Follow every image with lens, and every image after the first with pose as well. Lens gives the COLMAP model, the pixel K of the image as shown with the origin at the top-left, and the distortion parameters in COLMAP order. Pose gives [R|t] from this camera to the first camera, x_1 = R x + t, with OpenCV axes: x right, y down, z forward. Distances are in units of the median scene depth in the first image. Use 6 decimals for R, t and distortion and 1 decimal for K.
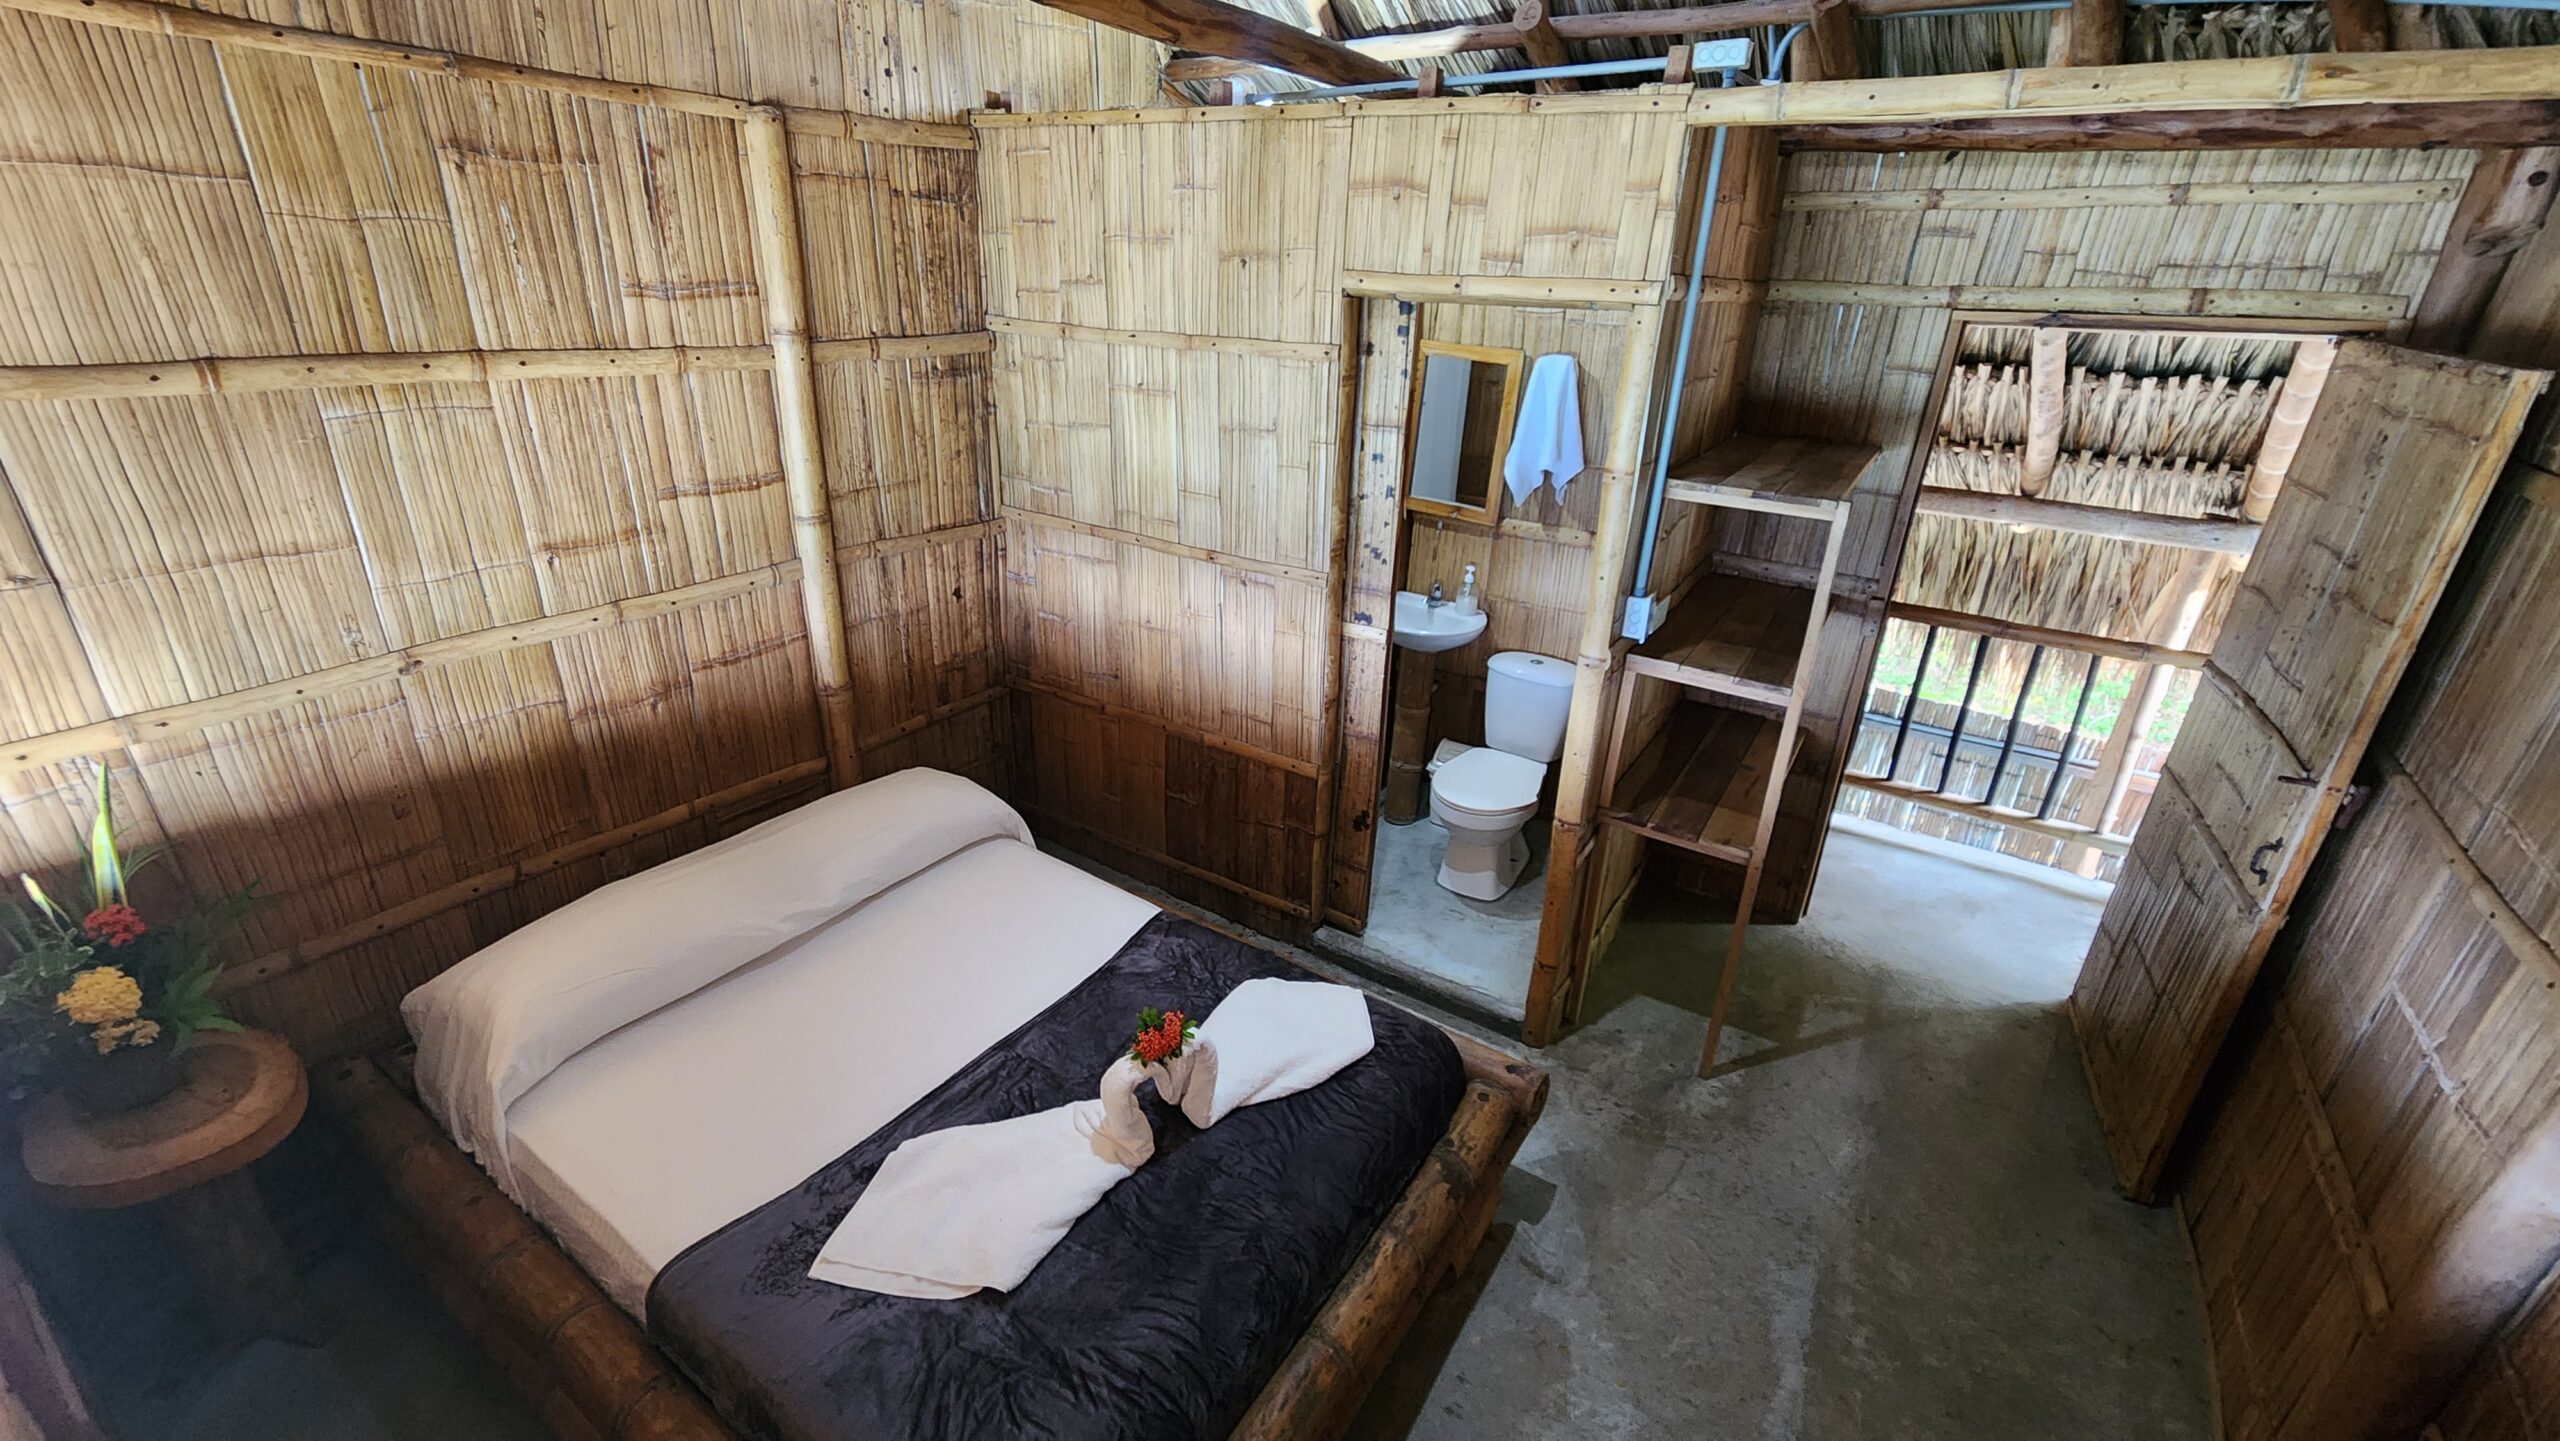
lens RADIAL K [[1059.2, 0, 1271.0], [0, 1059.2, 713.9], [0, 0, 1]] dist [-0.002155, 0.001414]
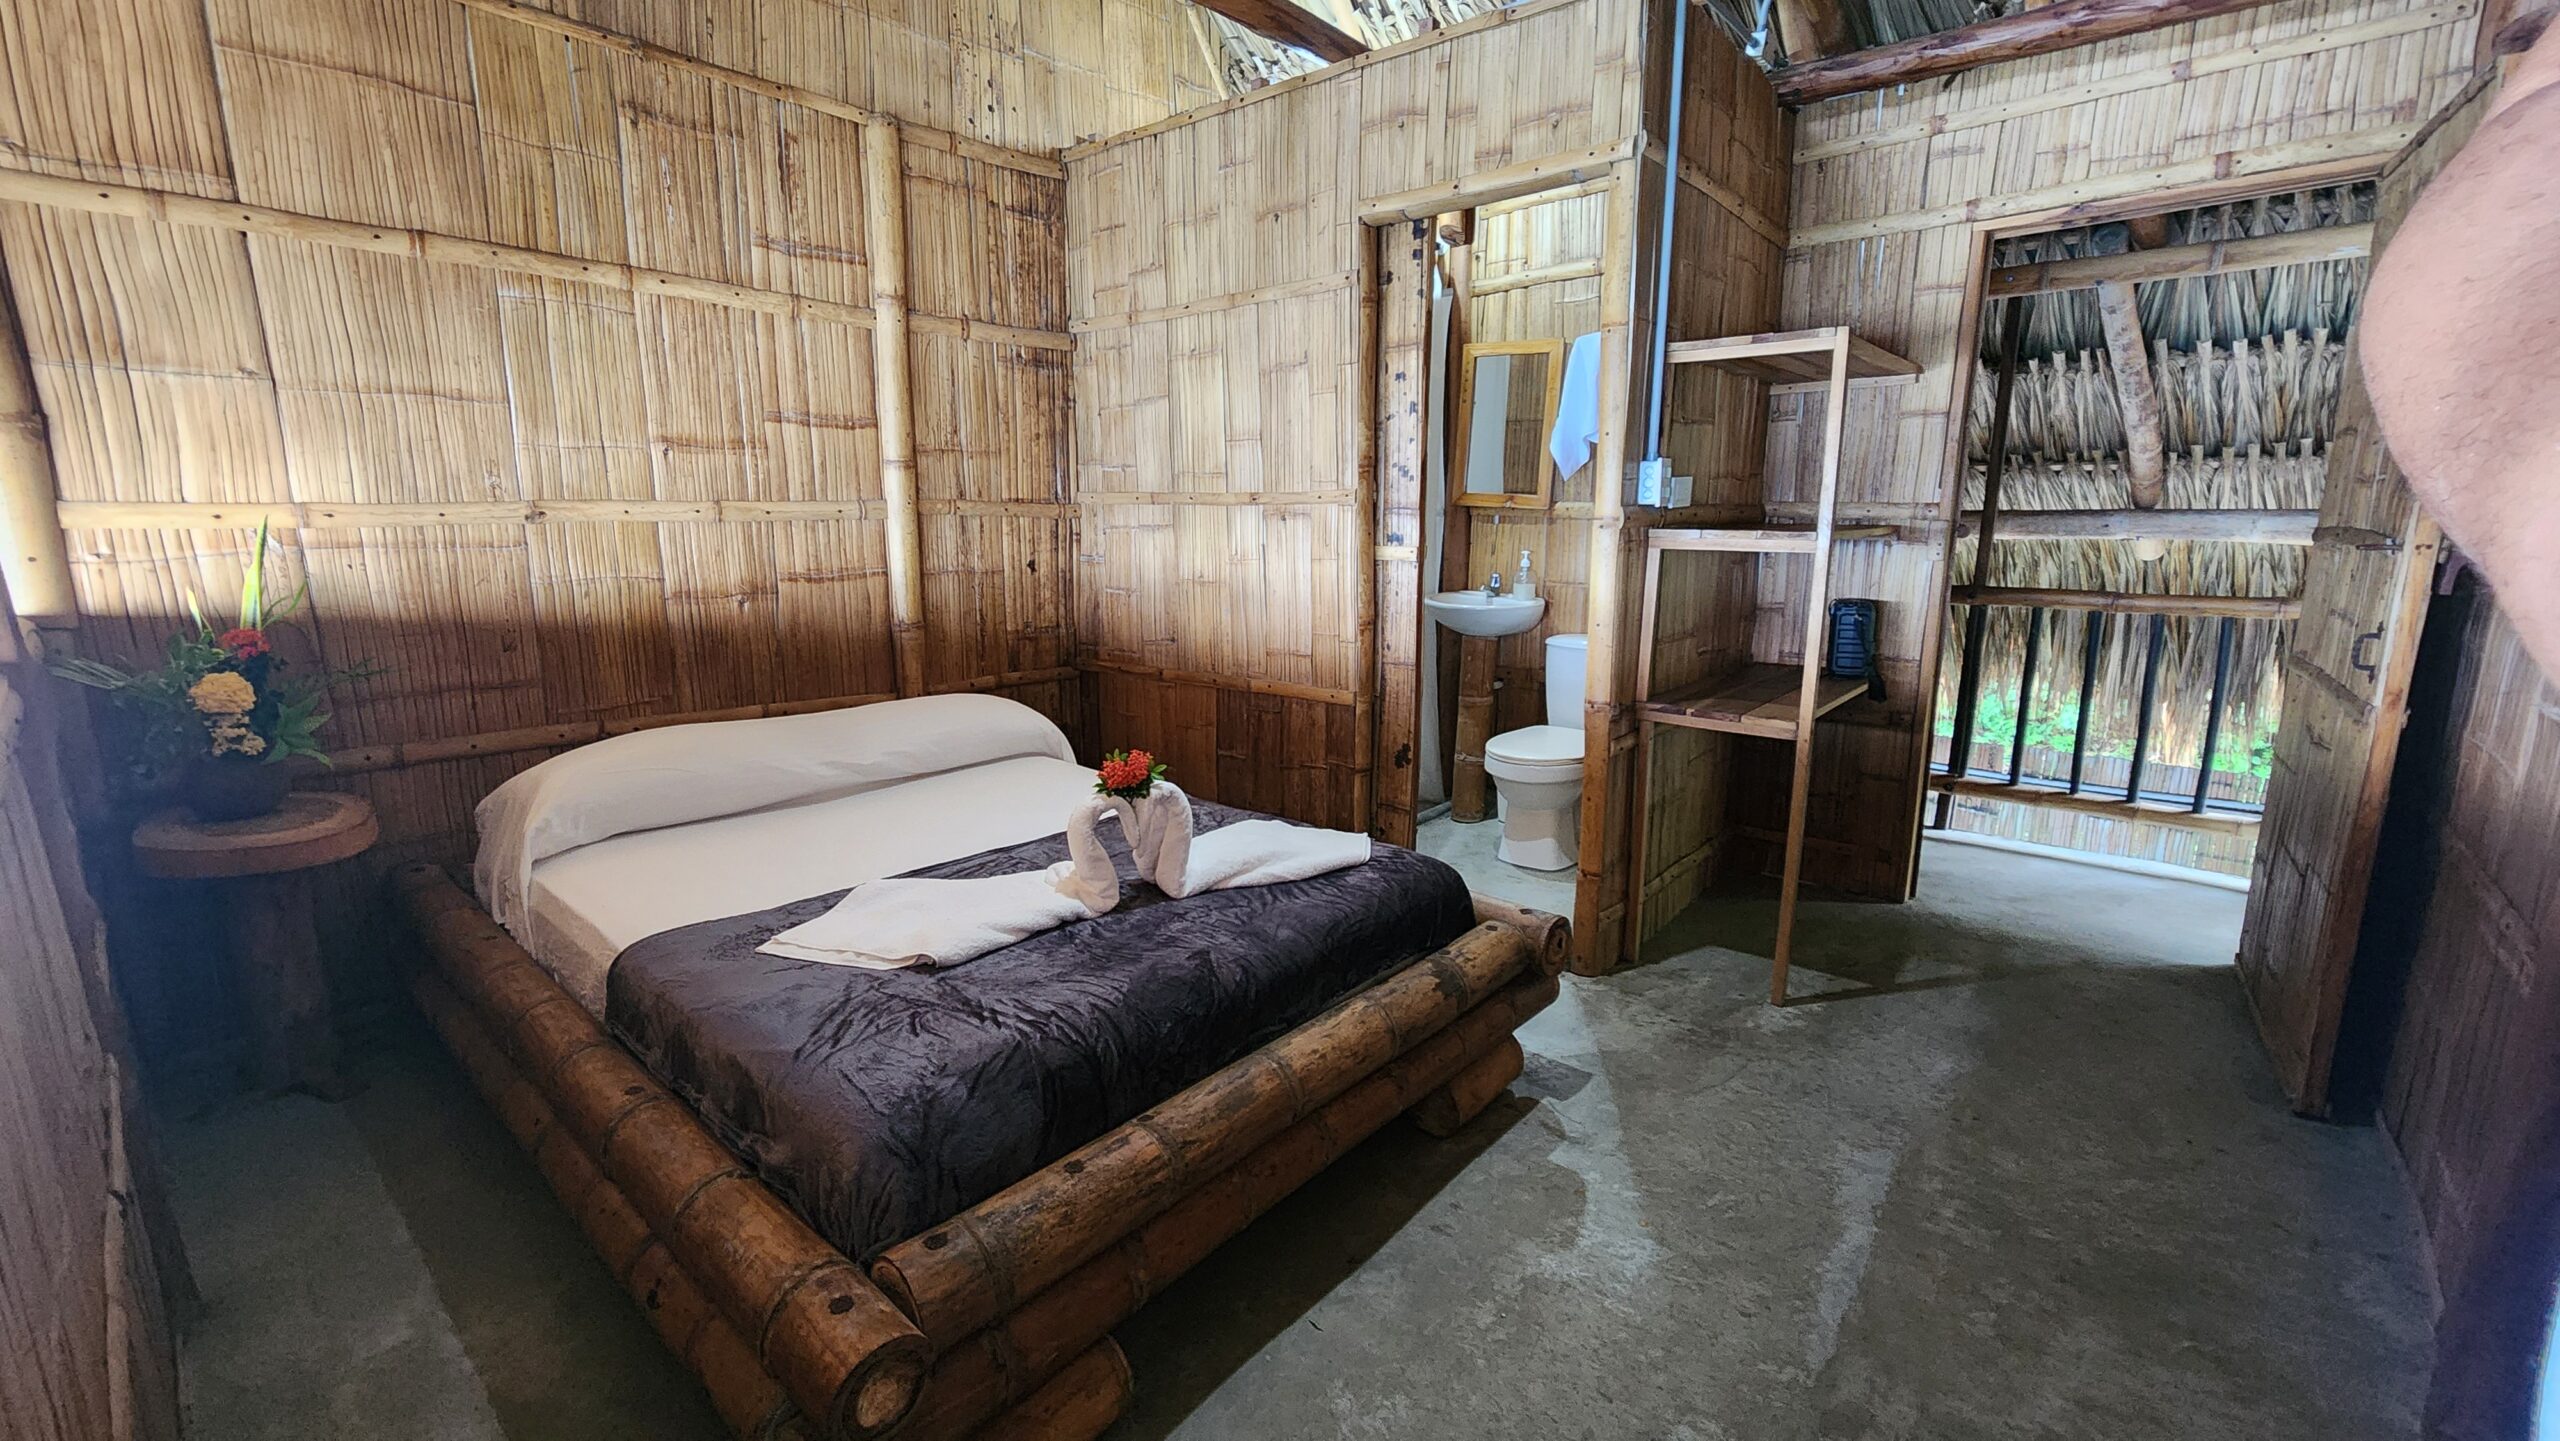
lens RADIAL K [[1059.2, 0, 1271.6], [0, 1059.2, 710.7], [0, 0, 1]] dist [-0.002155, 0.001414]
pose [[0.990349, -0.007577, -0.138391, 0.117175], [-0.022533, 0.976418, -0.214708, 0.318130], [0.136755, 0.215755, 0.966824, 0.027296]]
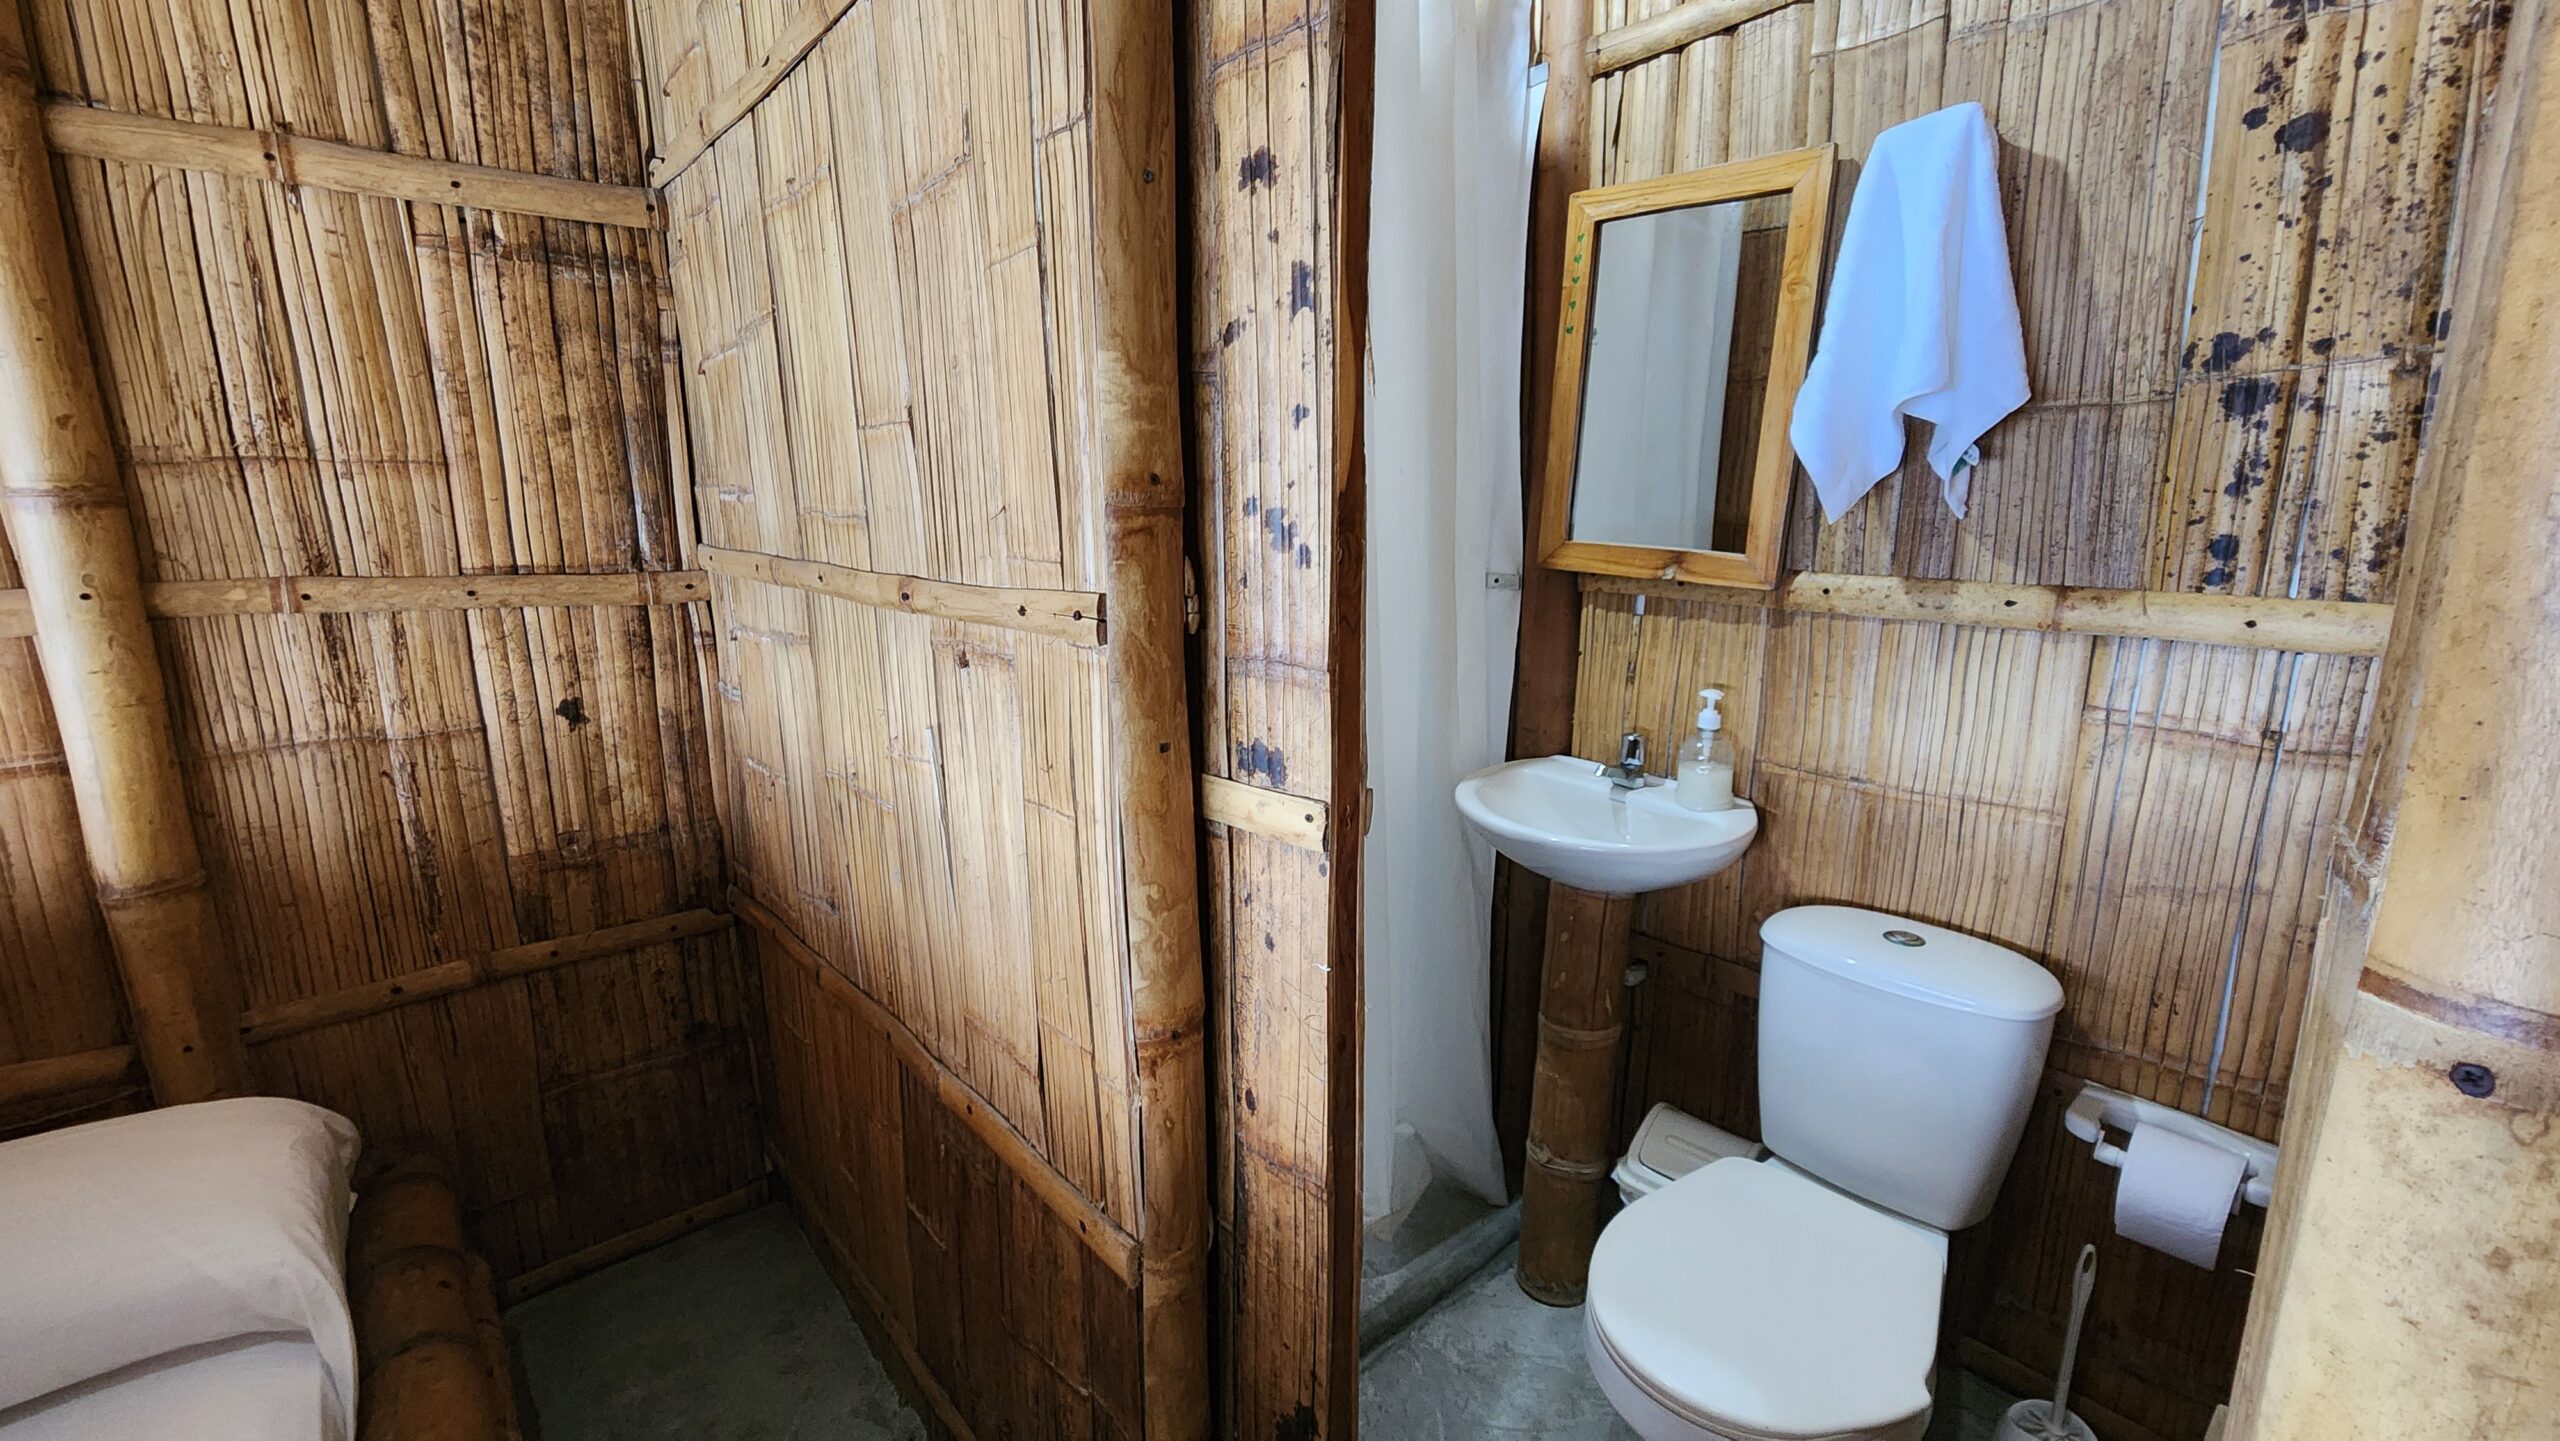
lens RADIAL K [[1059.2, 0, 1273.0], [0, 1059.2, 710.1], [0, 0, 1]] dist [-0.002155, 0.001414]
pose [[0.963858, 0.016057, -0.265931, 0.181361], [-0.072188, 0.976581, -0.202677, -0.048105], [0.256449, 0.214549, 0.942445, 0.772999]]
